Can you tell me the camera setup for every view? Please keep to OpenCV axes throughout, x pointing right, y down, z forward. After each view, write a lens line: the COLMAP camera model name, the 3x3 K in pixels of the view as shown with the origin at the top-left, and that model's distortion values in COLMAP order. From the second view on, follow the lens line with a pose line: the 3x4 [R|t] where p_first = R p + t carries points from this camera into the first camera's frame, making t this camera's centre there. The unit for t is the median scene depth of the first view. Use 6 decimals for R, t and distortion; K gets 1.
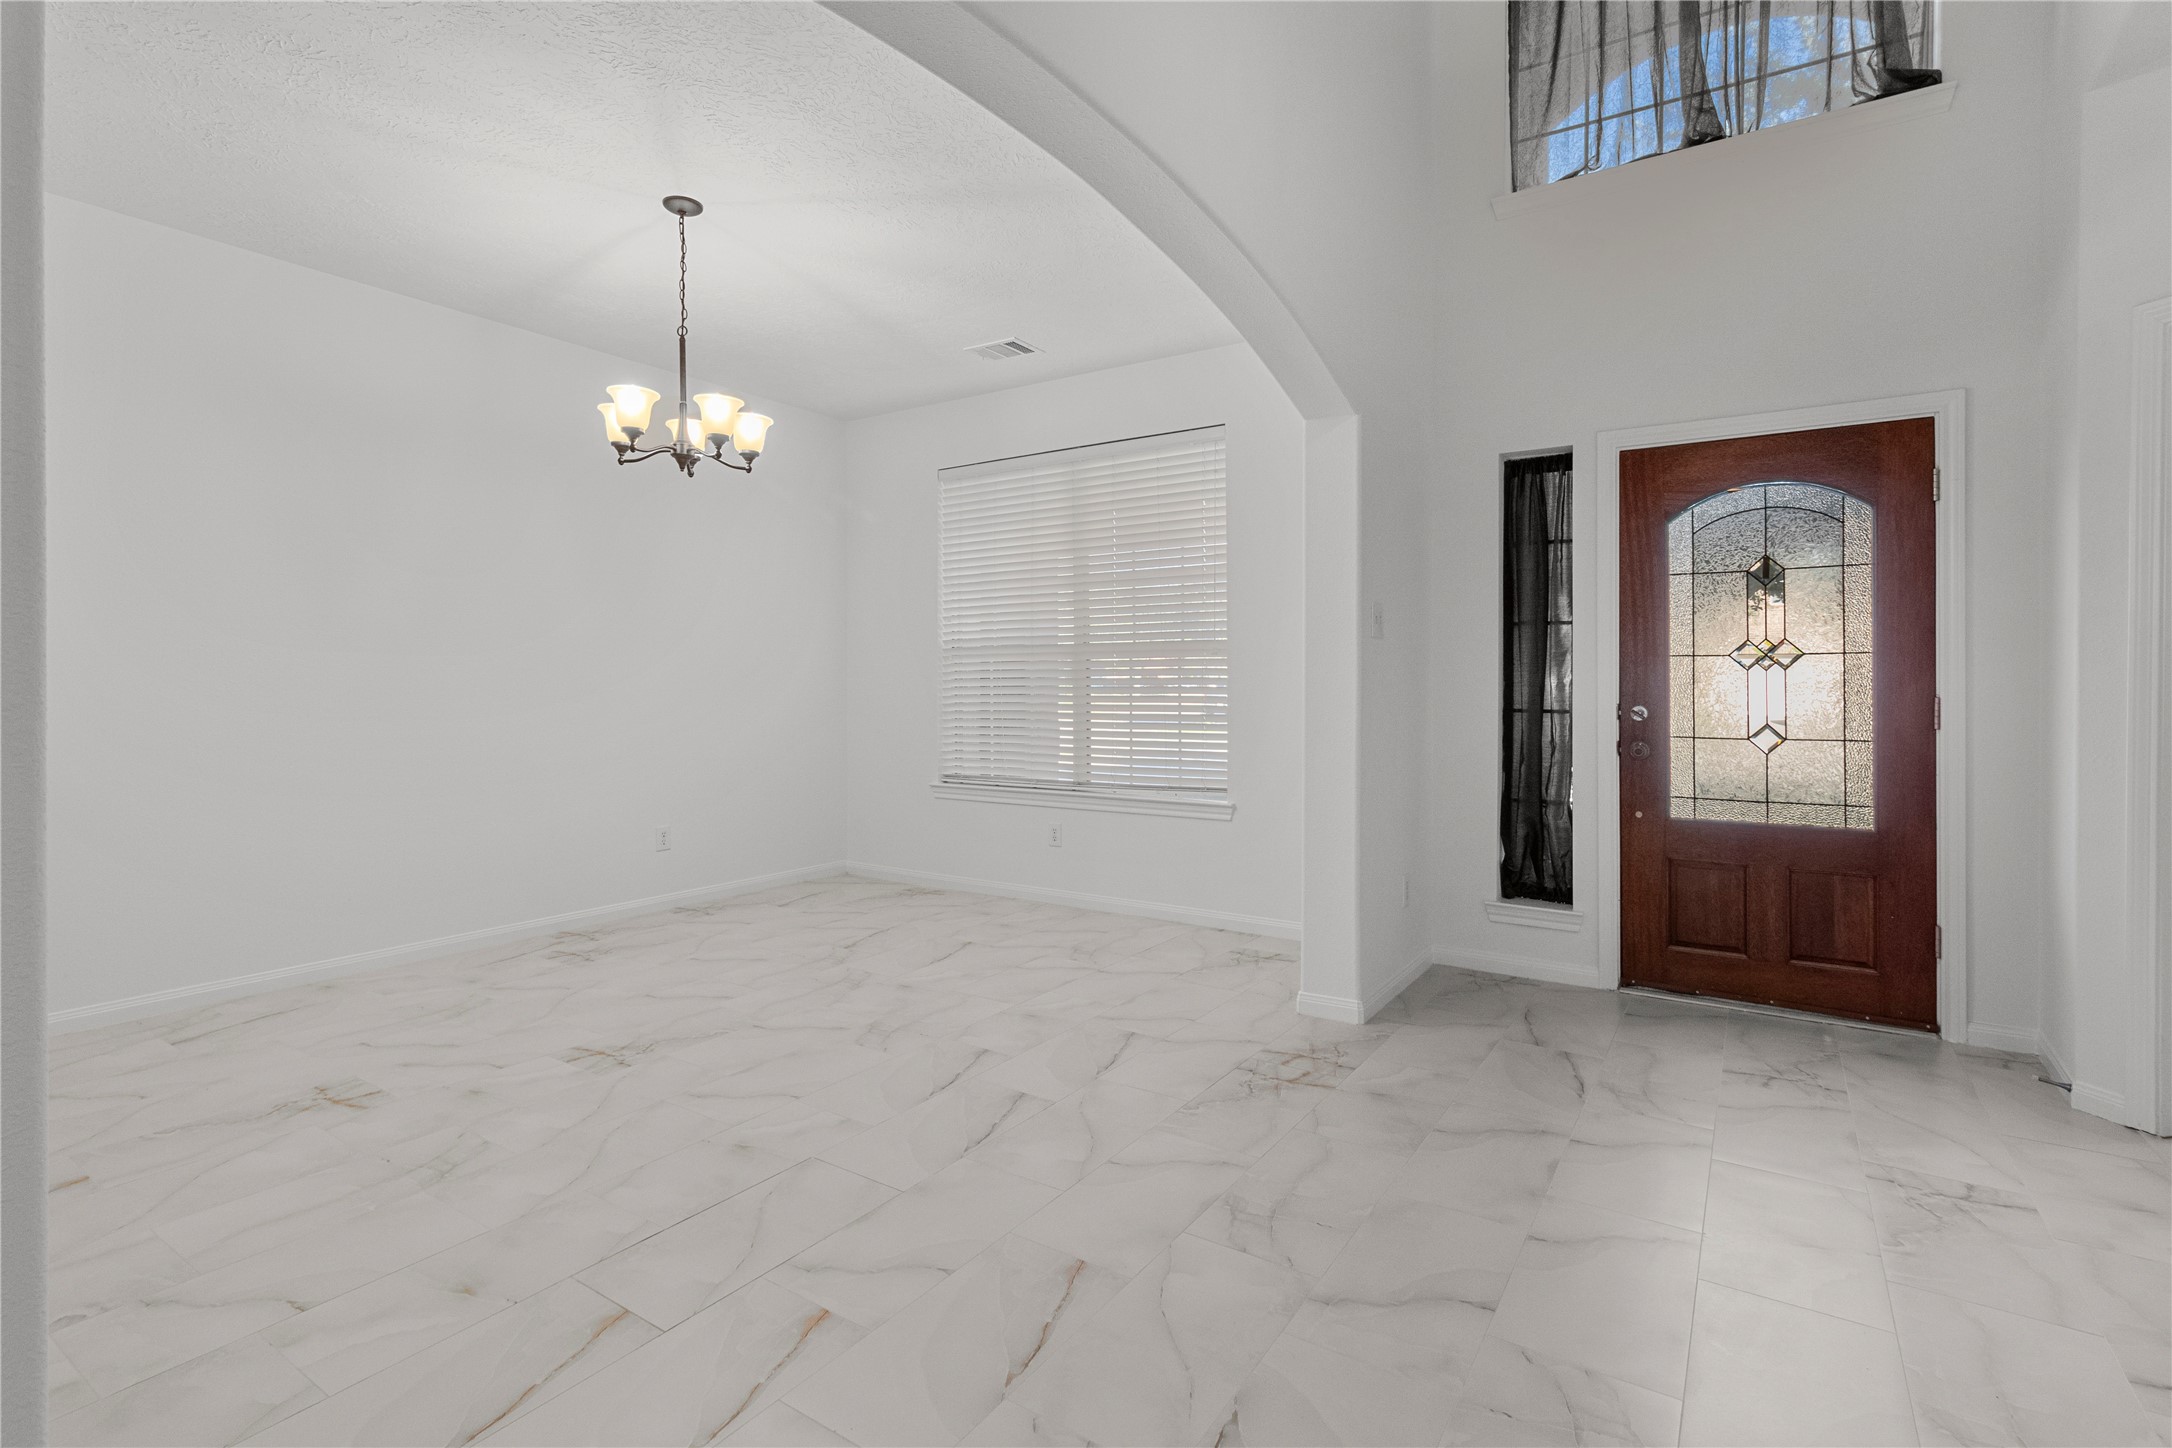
lens RADIAL K [[991.9, 0, 1090.8], [0, 991.9, 720.4], [0, 0, 1]] dist [0.005542, 0.000342]
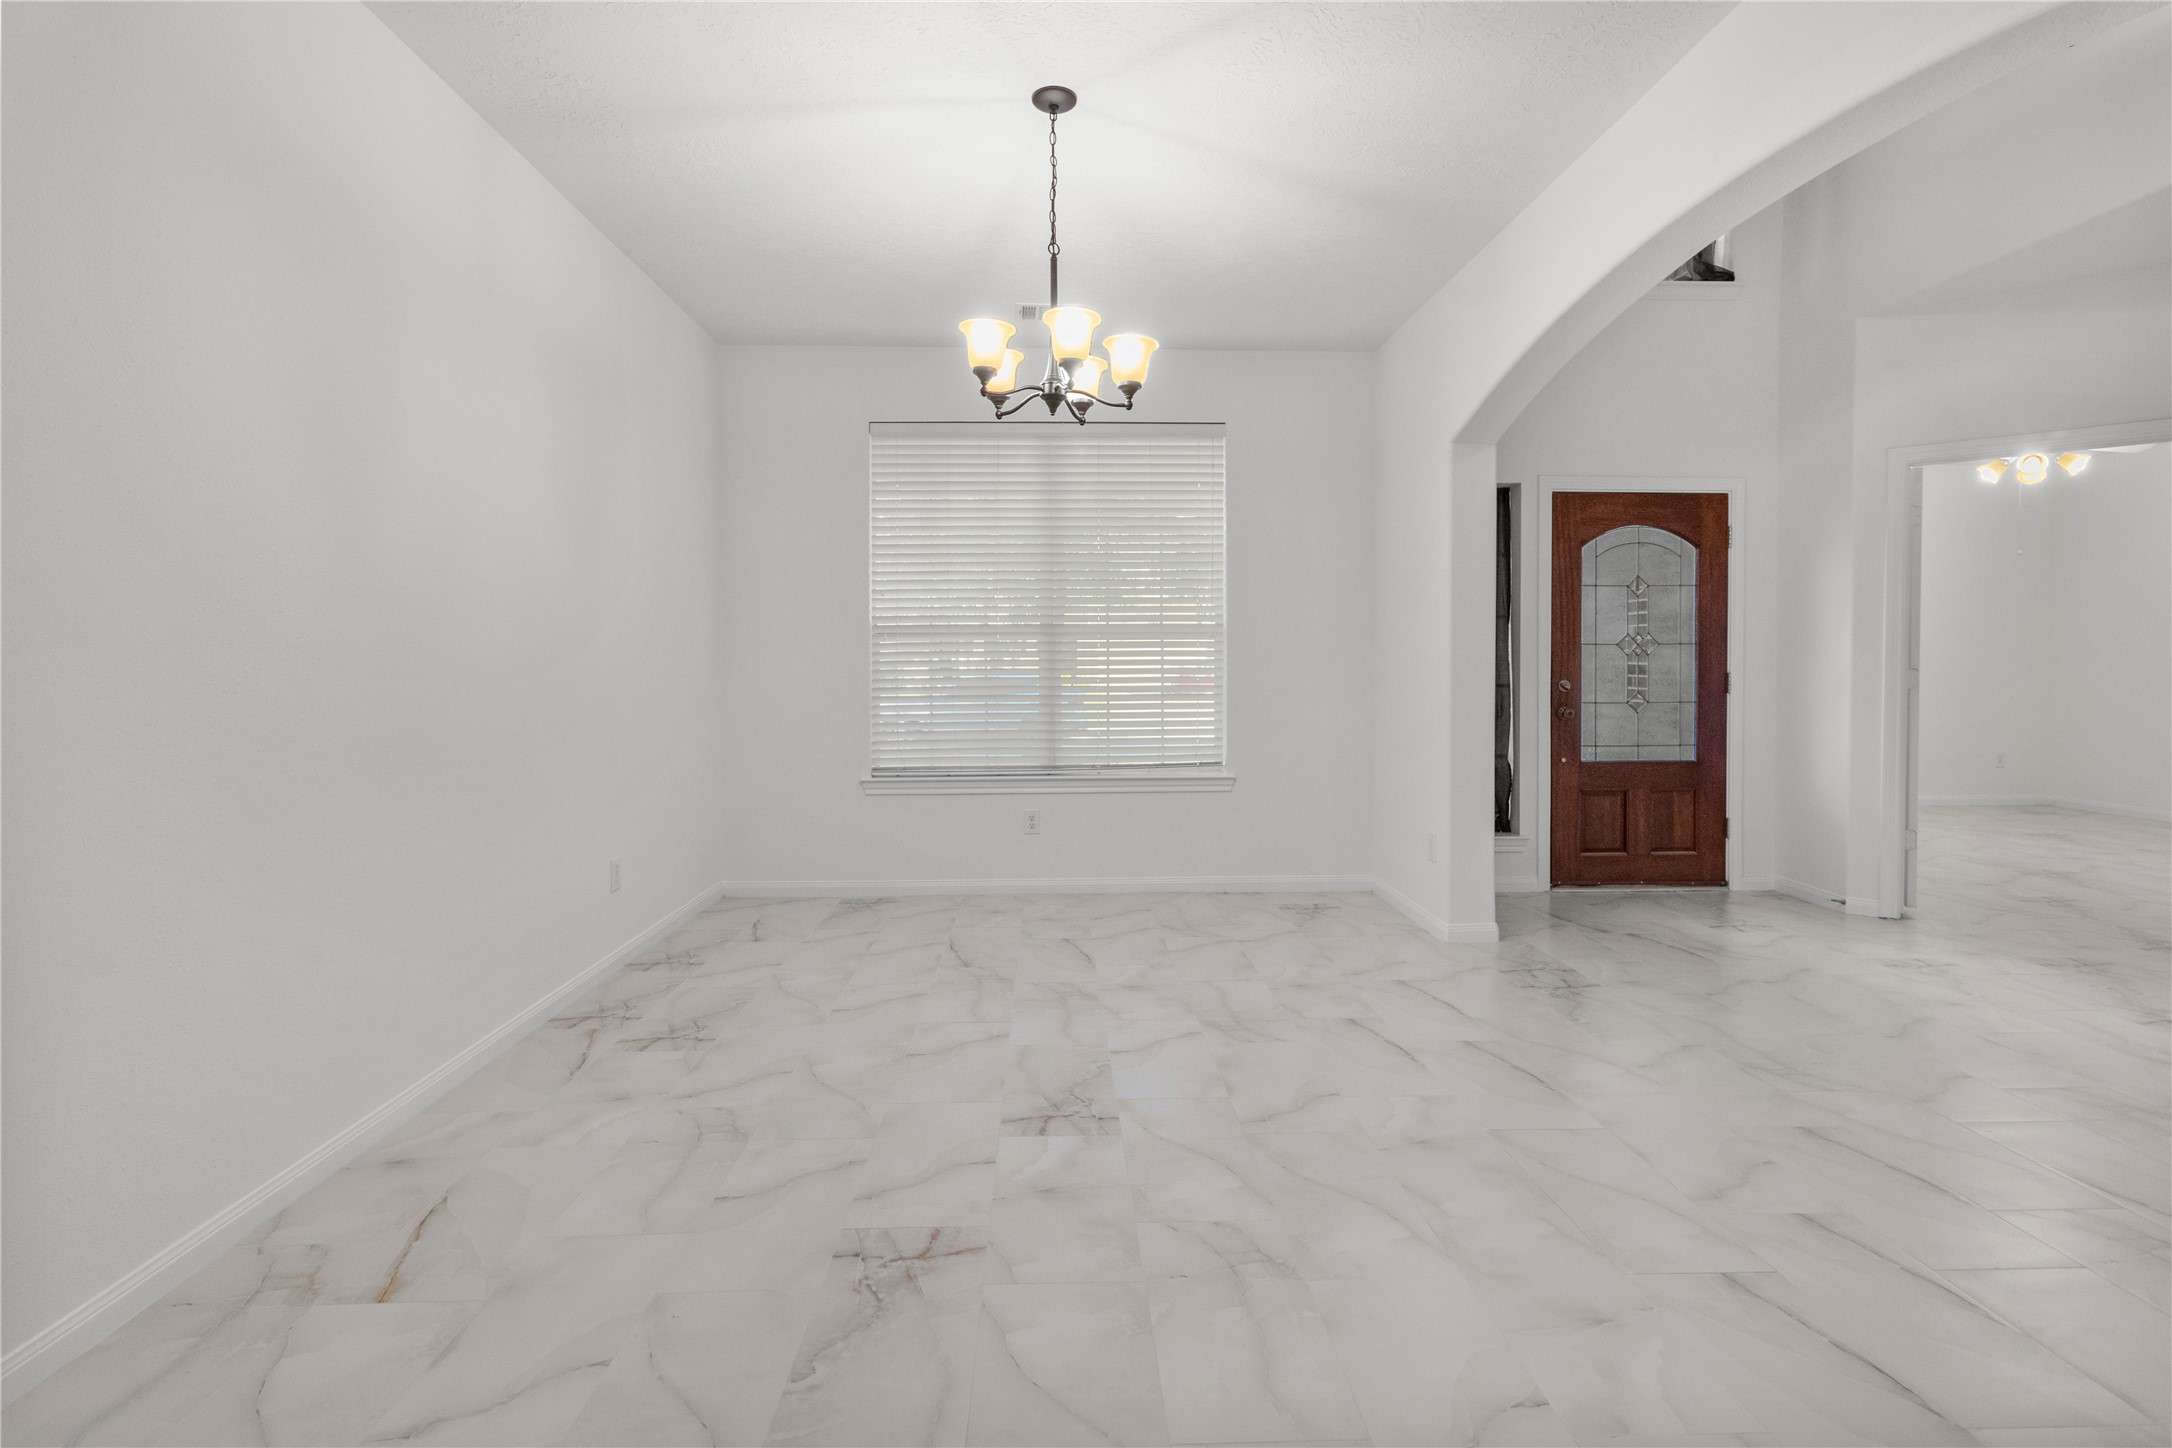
lens RADIAL K [[991.9, 0, 1089.9], [0, 991.9, 709.4], [0, 0, 1]] dist [0.005542, 0.000342]
pose [[0.820843, -0.028385, 0.570448, -0.801449], [0.022885, 0.999597, 0.016809, -0.013347], [-0.570695, -0.000742, 0.821162, 0.265406]]
